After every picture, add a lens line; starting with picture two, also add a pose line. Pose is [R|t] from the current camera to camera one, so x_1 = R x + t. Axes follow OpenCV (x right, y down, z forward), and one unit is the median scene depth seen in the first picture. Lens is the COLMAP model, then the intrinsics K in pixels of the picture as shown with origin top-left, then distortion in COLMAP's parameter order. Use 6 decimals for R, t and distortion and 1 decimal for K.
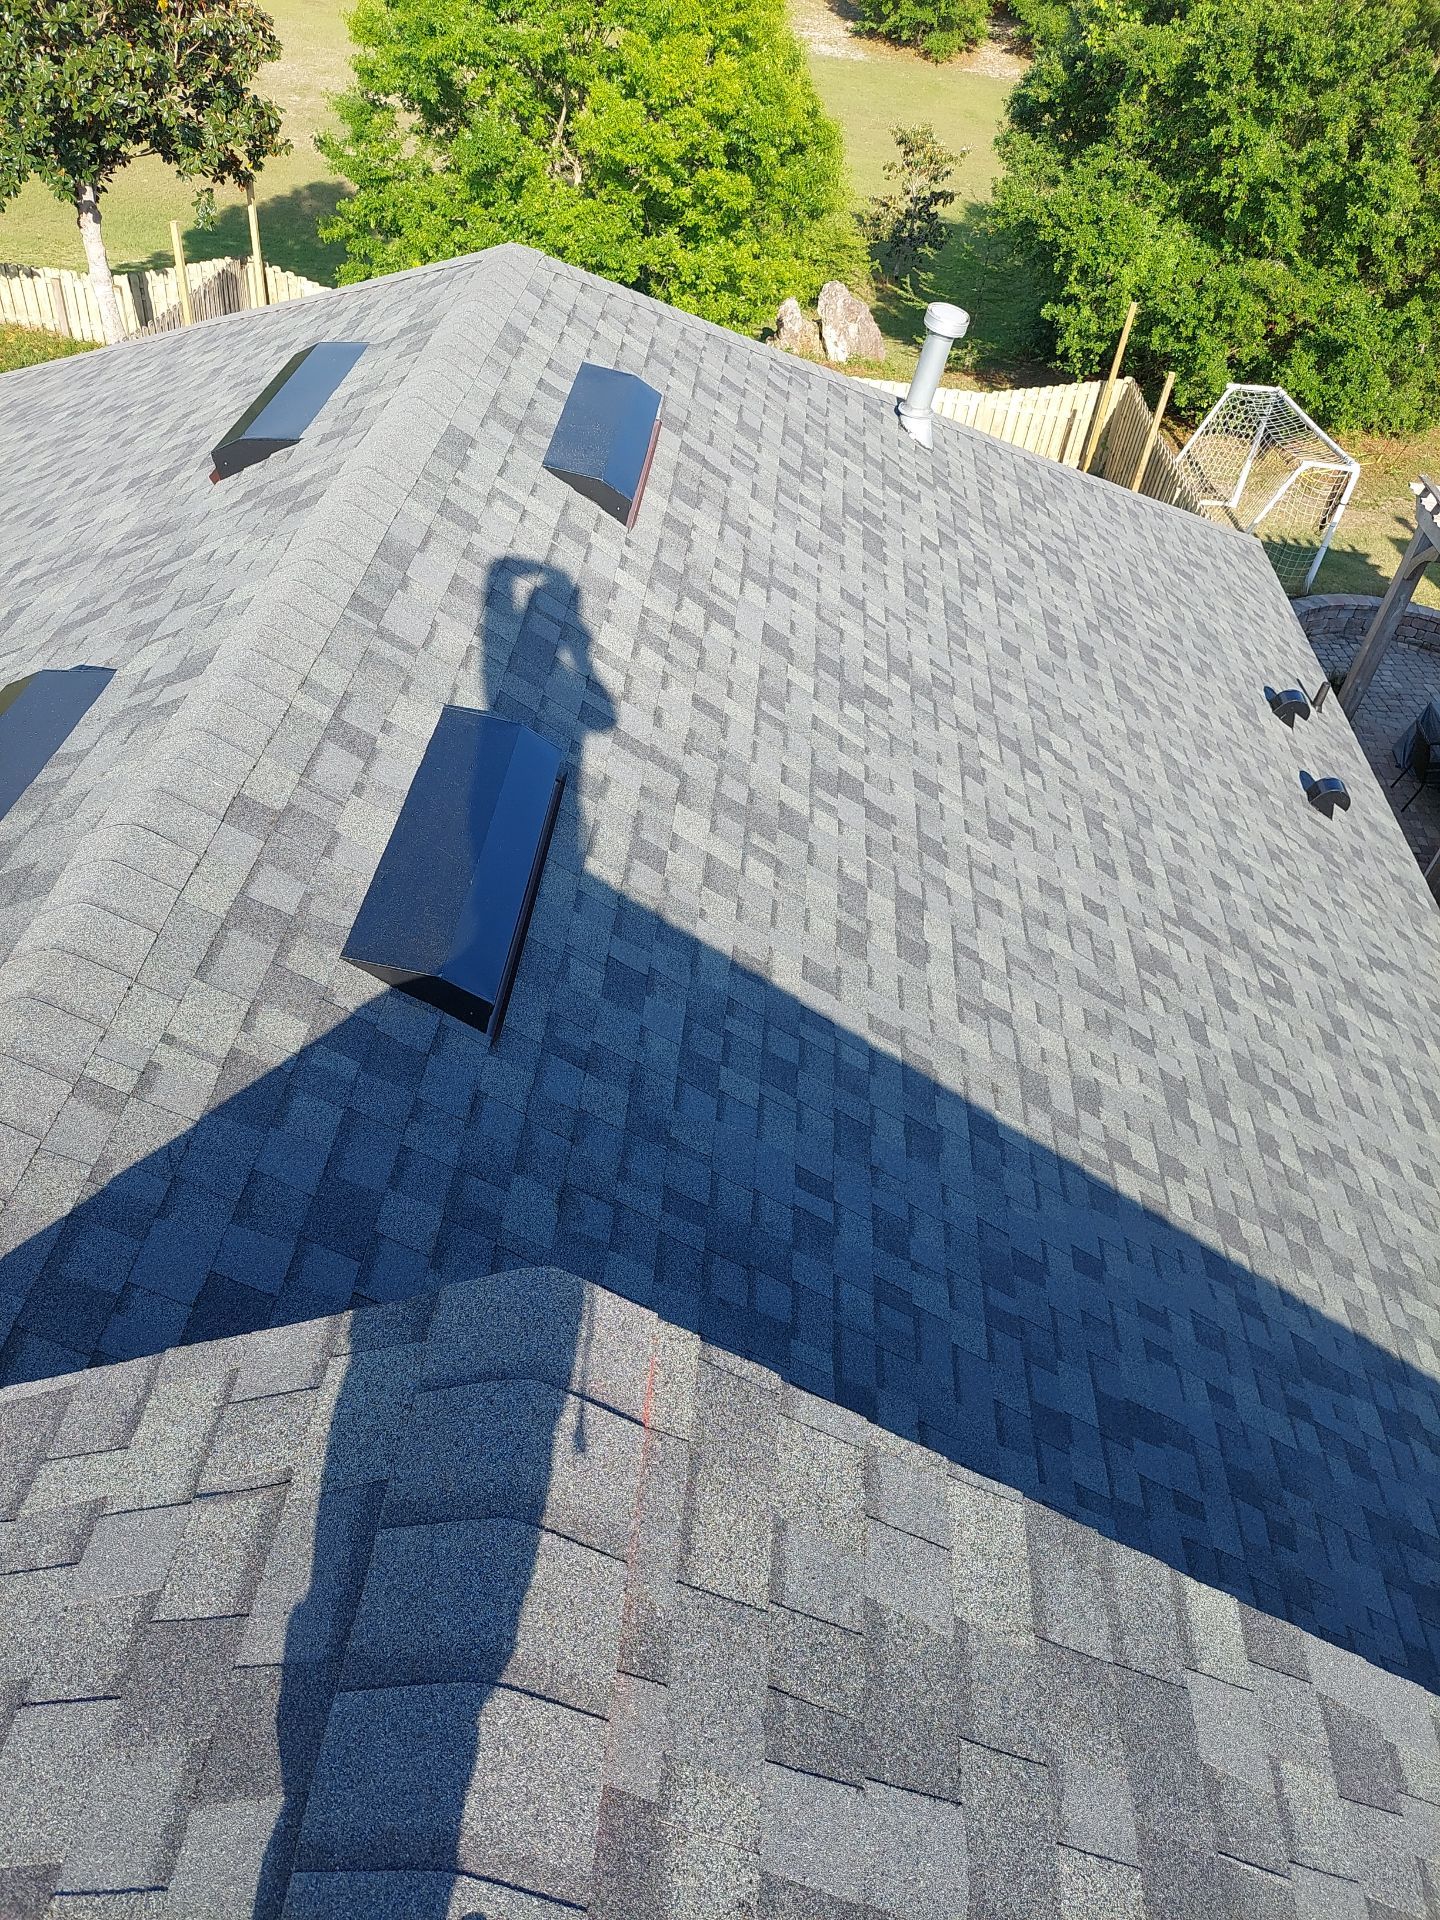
lens RADIAL K [[1342.9, 0, 722.3], [0, 1342.9, 965.9], [0, 0, 1]] dist [-0.004318, 0.001767]
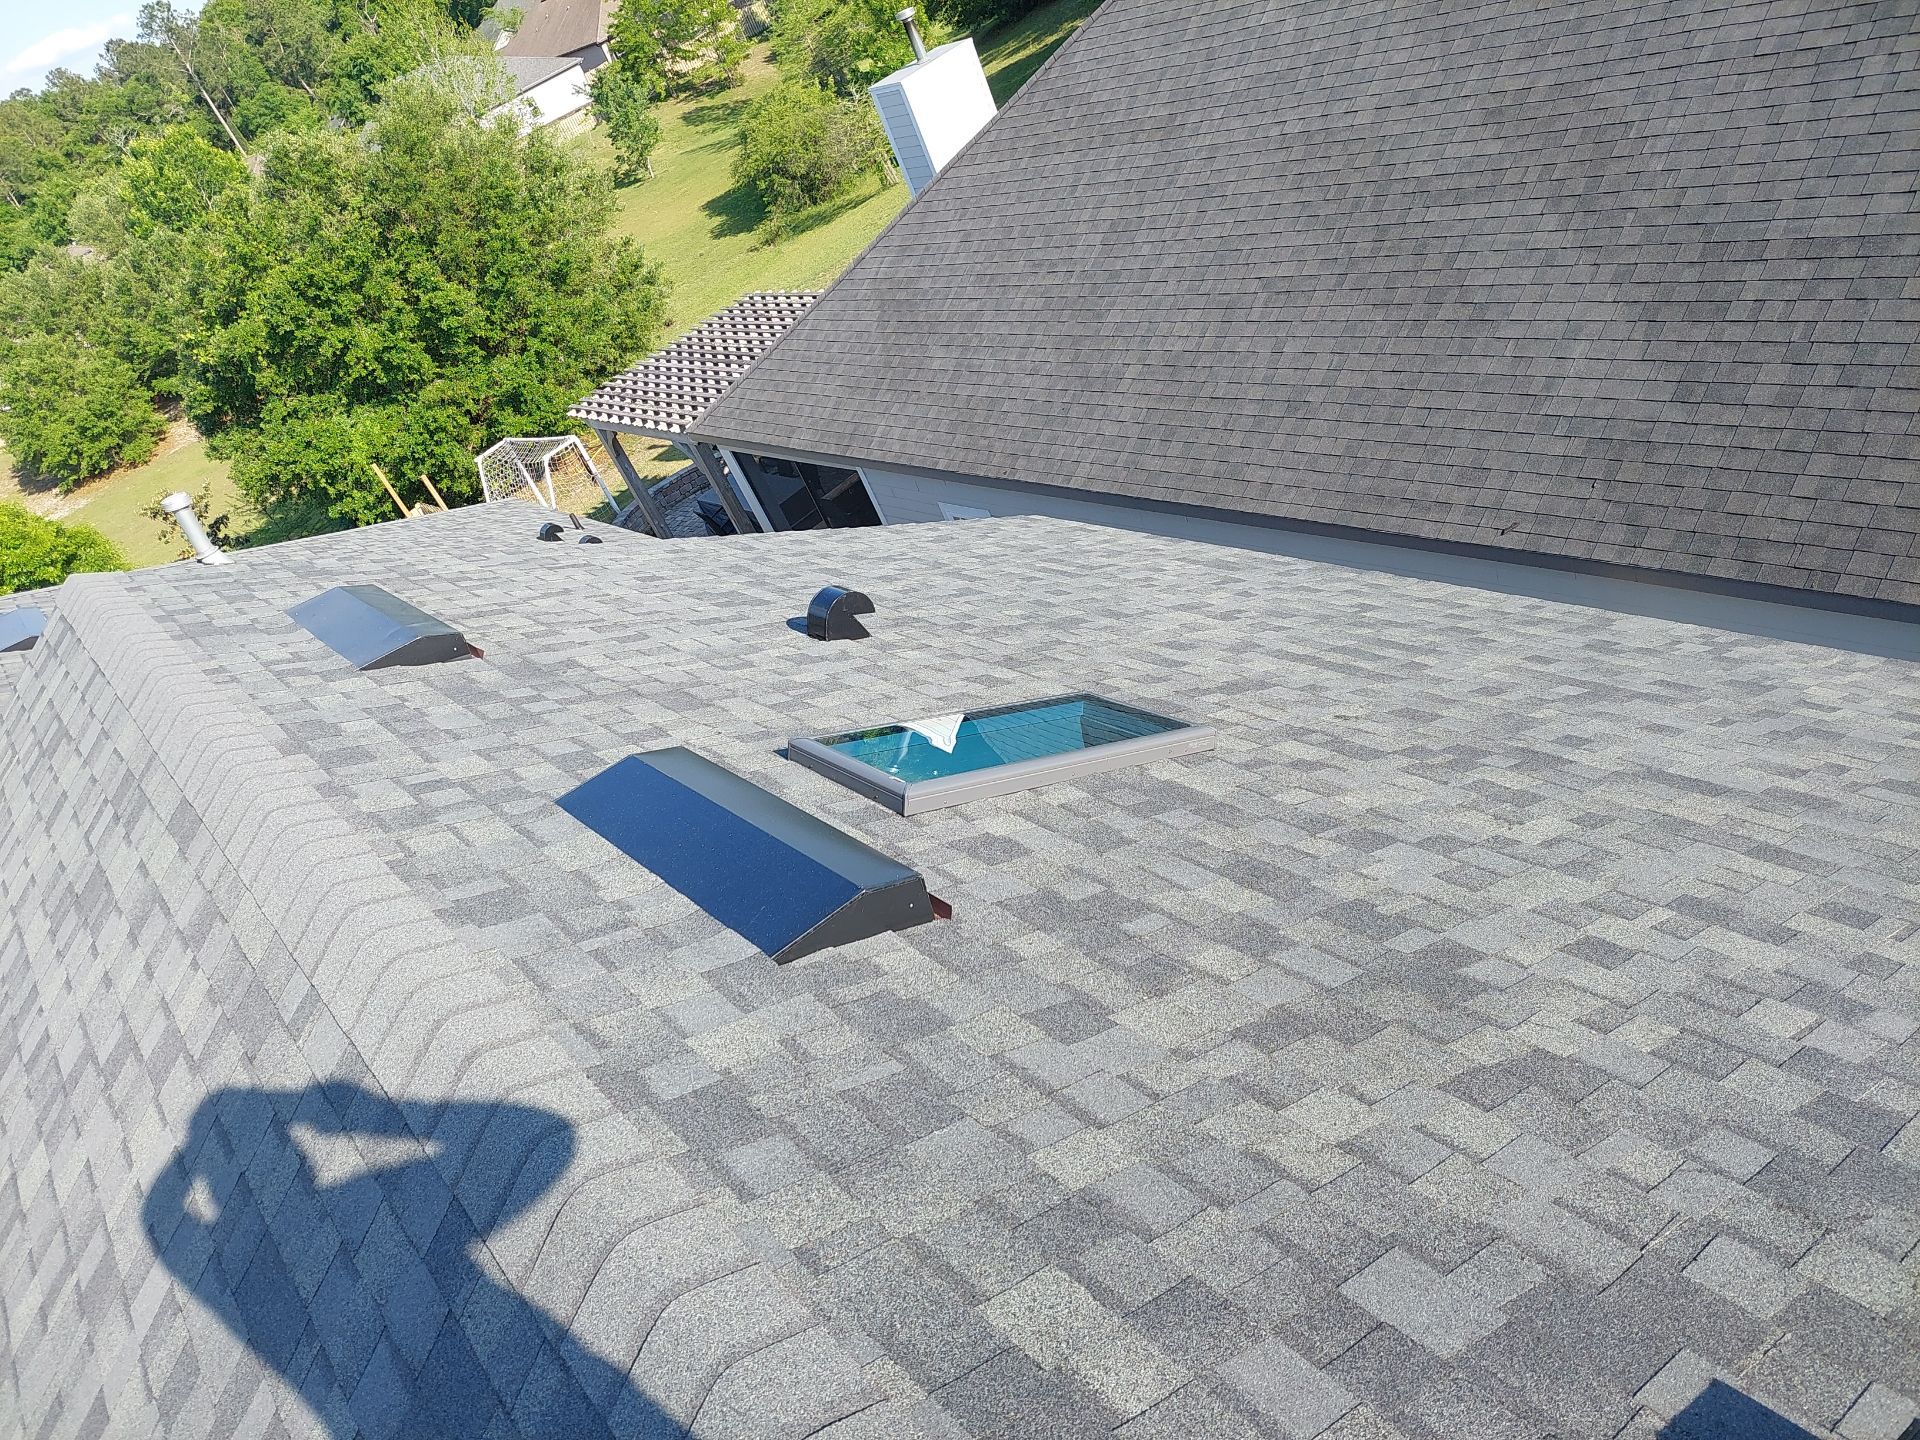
lens RADIAL K [[1342.9, 0, 958.6], [0, 1342.9, 712.8], [0, 0, 1]] dist [-0.004318, 0.001767]
pose [[0.613046, -0.684013, 0.395349, -0.026822], [0.766493, 0.636223, -0.087798, 0.210558], [-0.191474, 0.356856, 0.914325, -0.220280]]
